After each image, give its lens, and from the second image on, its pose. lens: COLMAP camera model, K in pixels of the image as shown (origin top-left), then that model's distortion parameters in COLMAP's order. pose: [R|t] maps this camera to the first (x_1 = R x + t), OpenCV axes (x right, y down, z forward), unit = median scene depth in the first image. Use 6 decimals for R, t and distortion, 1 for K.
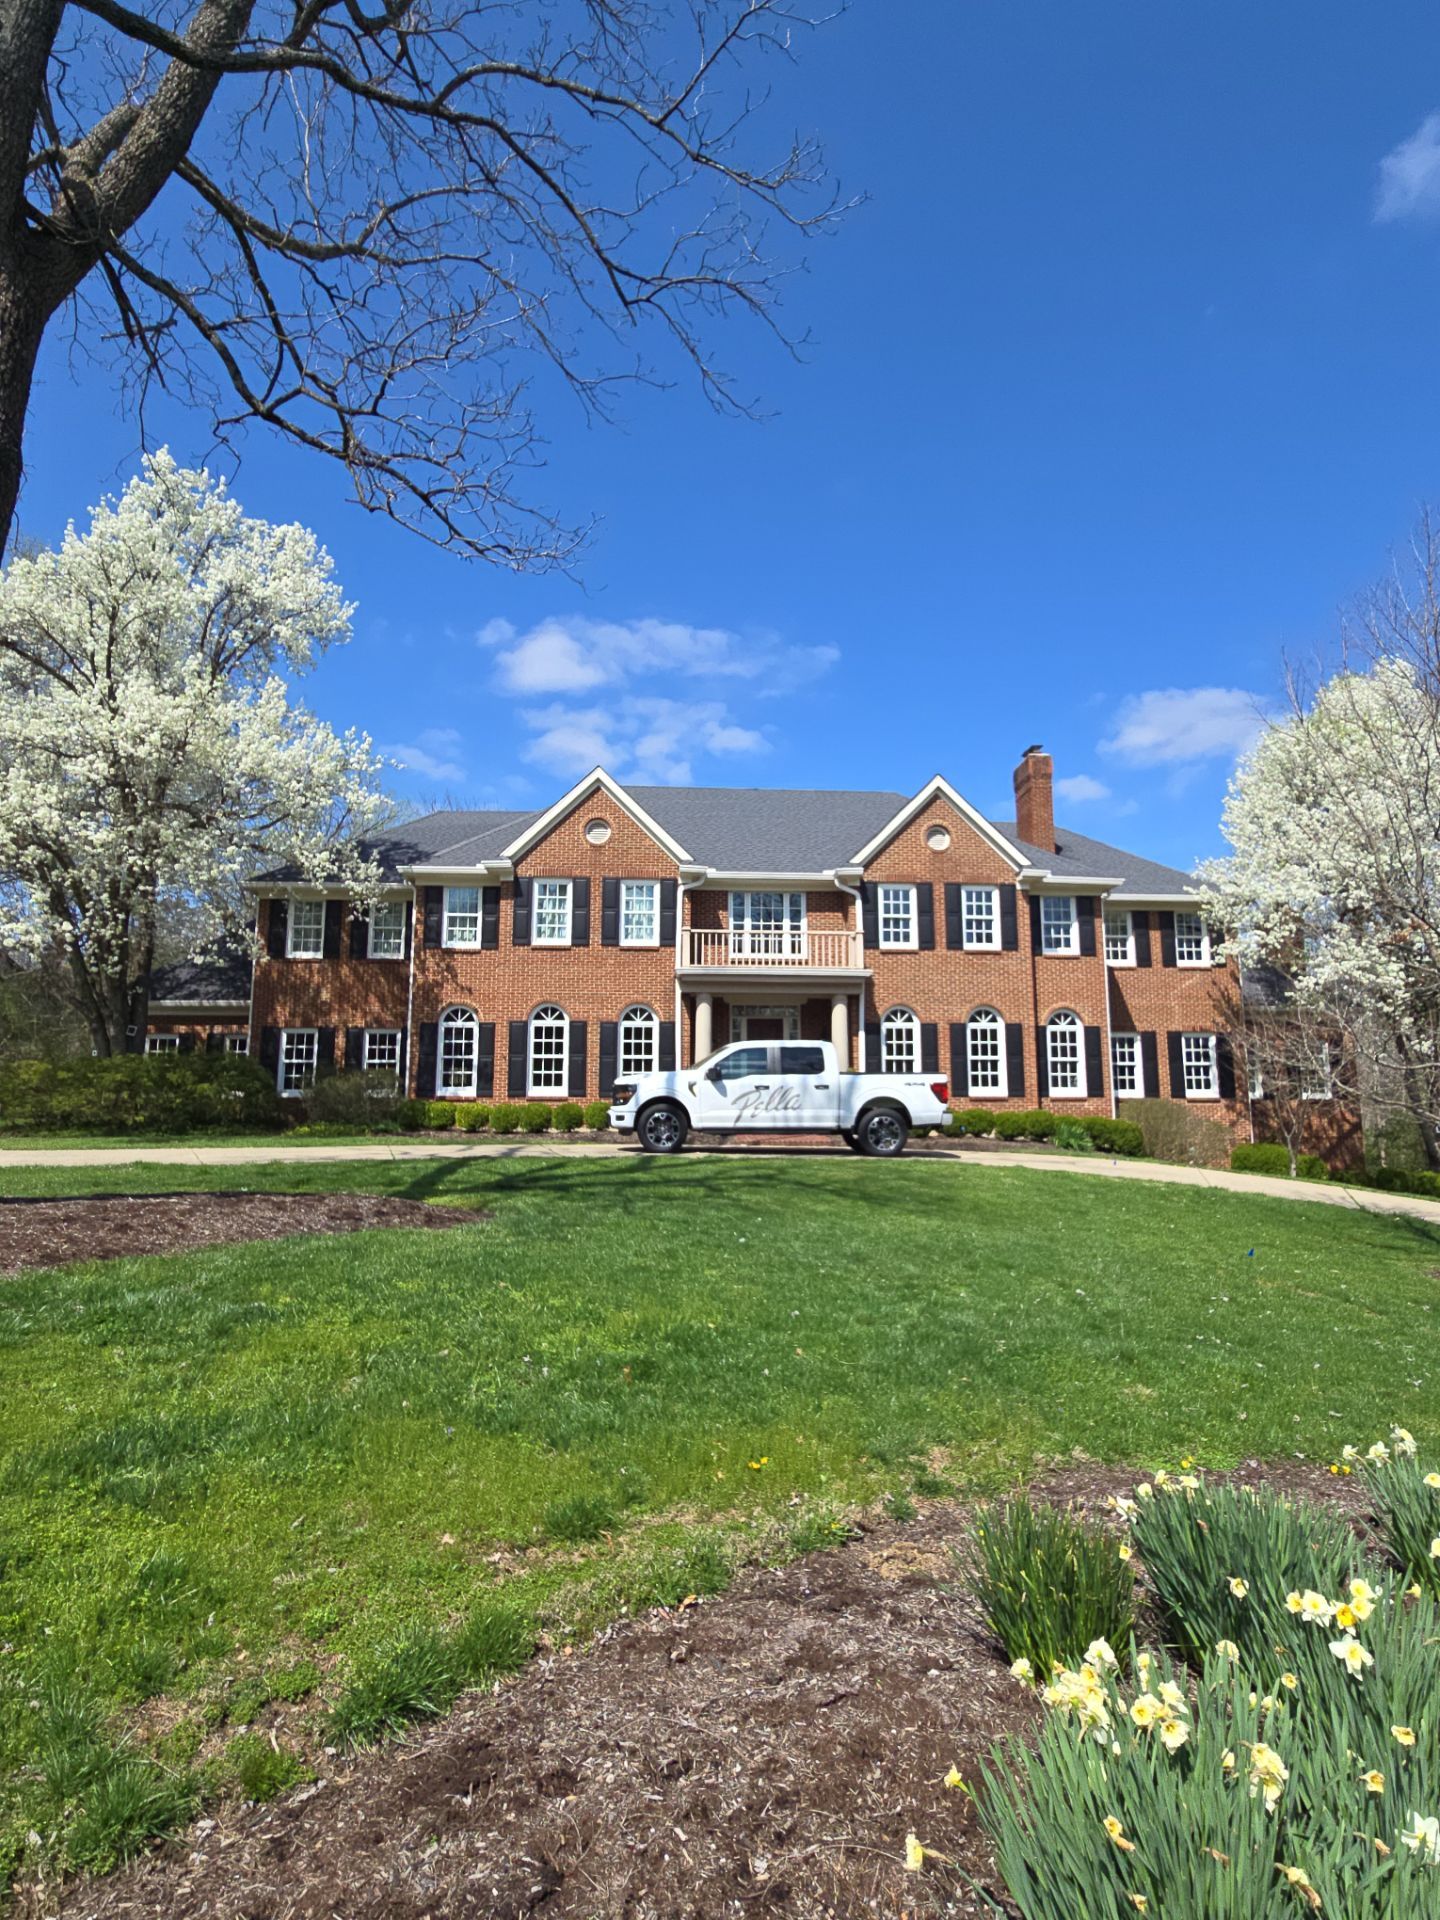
lens RADIAL K [[1030.2, 0, 746.7], [0, 1030.2, 933.2], [0, 0, 1]] dist [0.000334, 0.000474]
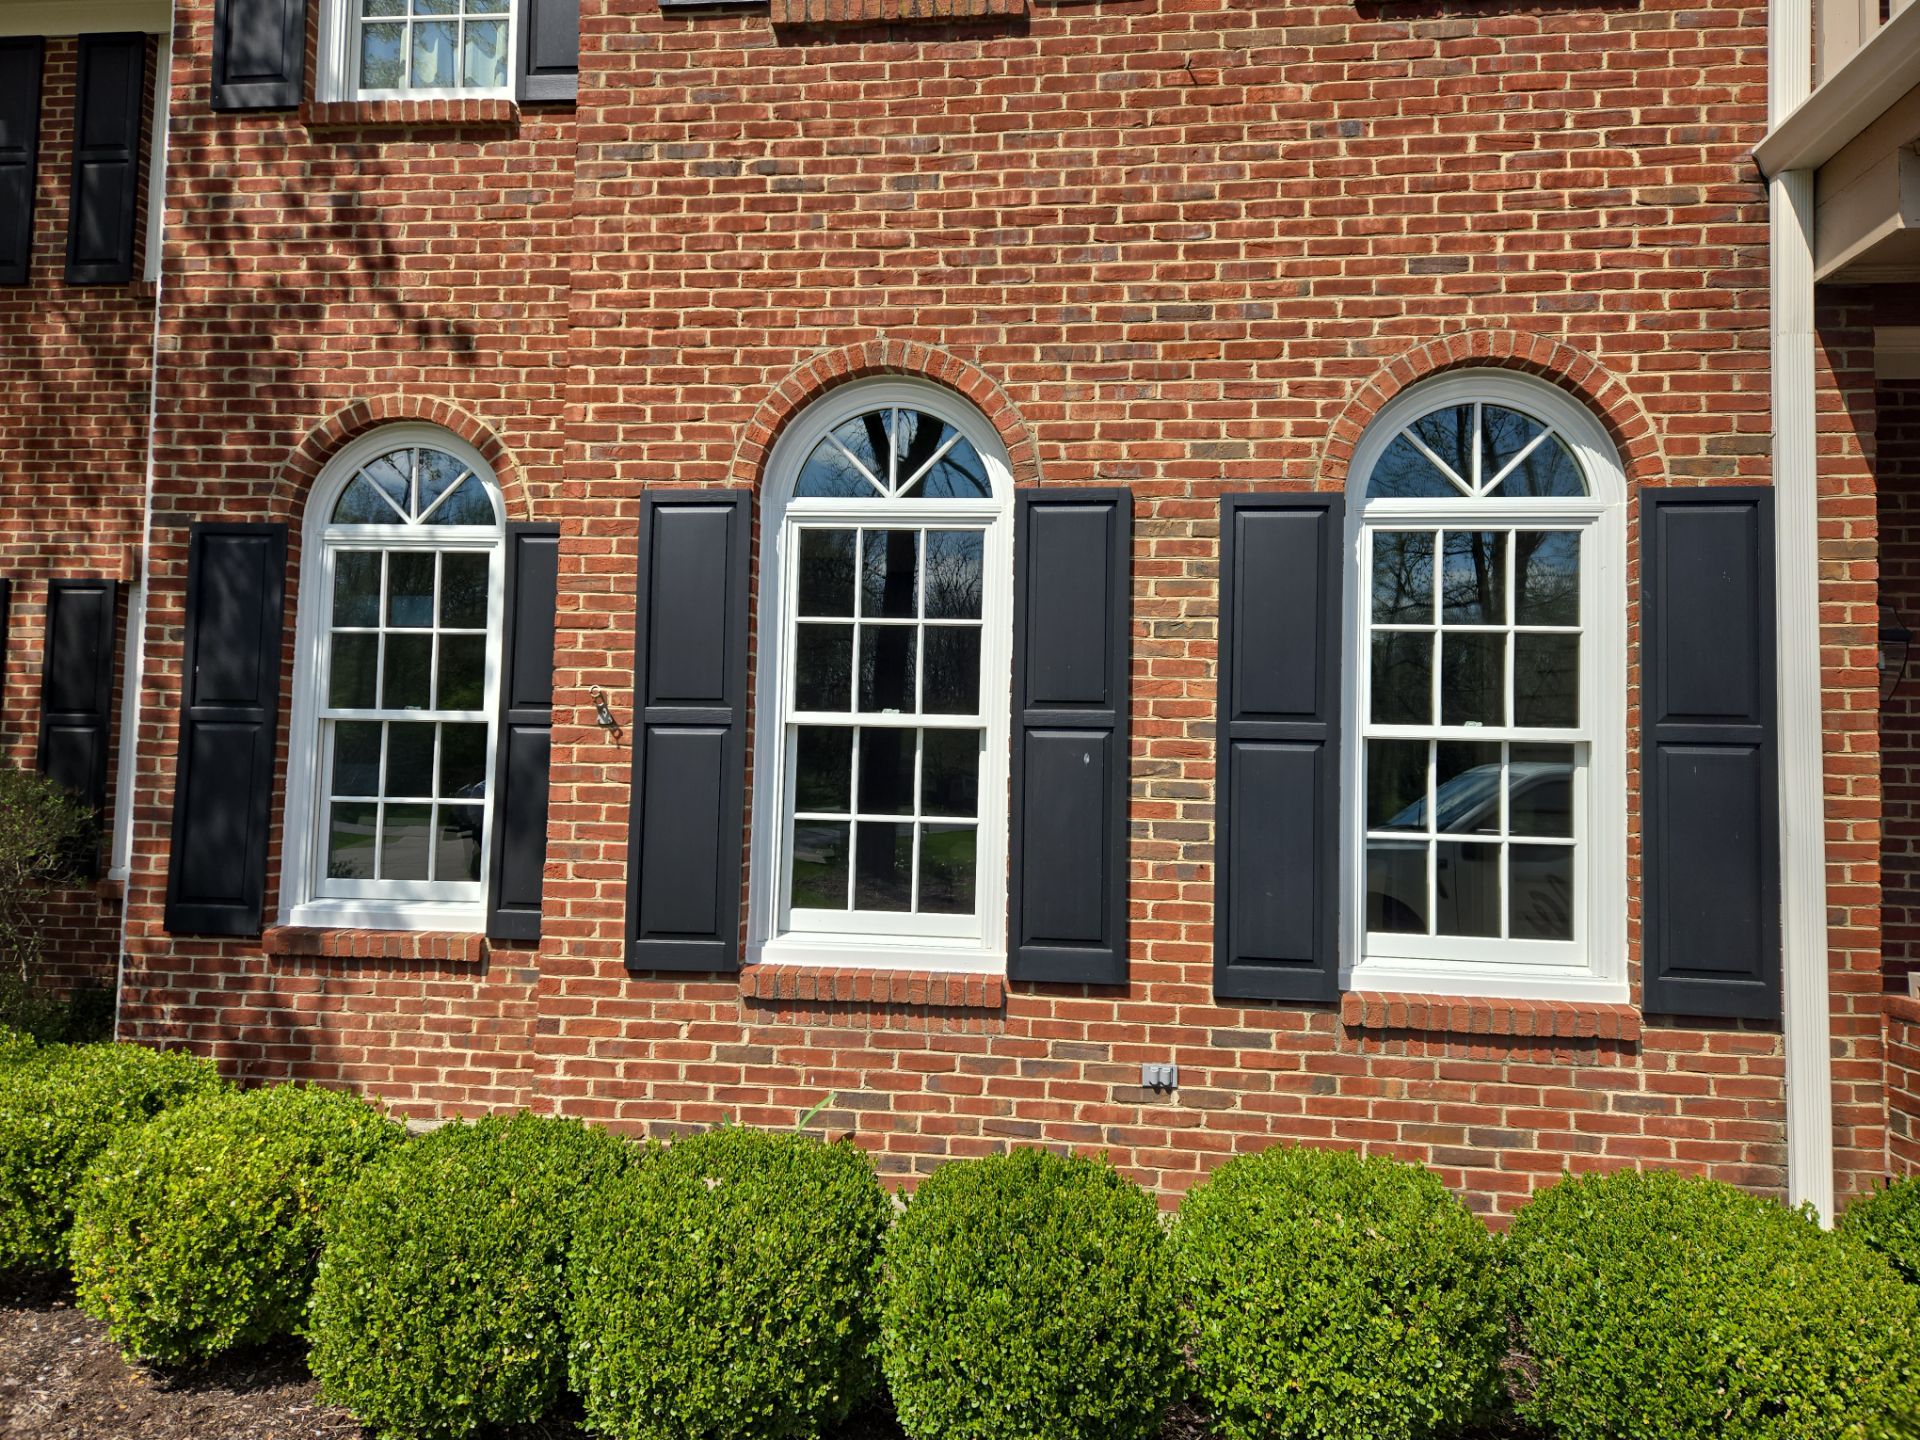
lens RADIAL K [[1263.6, 0, 956.7], [0, 1263.6, 689.7], [0, 0, 1]] dist [0.096344, -0.085709]
pose [[0.978350, 0.014757, -0.206433, -0.138535], [0.006314, 0.994862, 0.101039, 0.093024], [0.206863, -0.100155, 0.973230, 0.794261]]
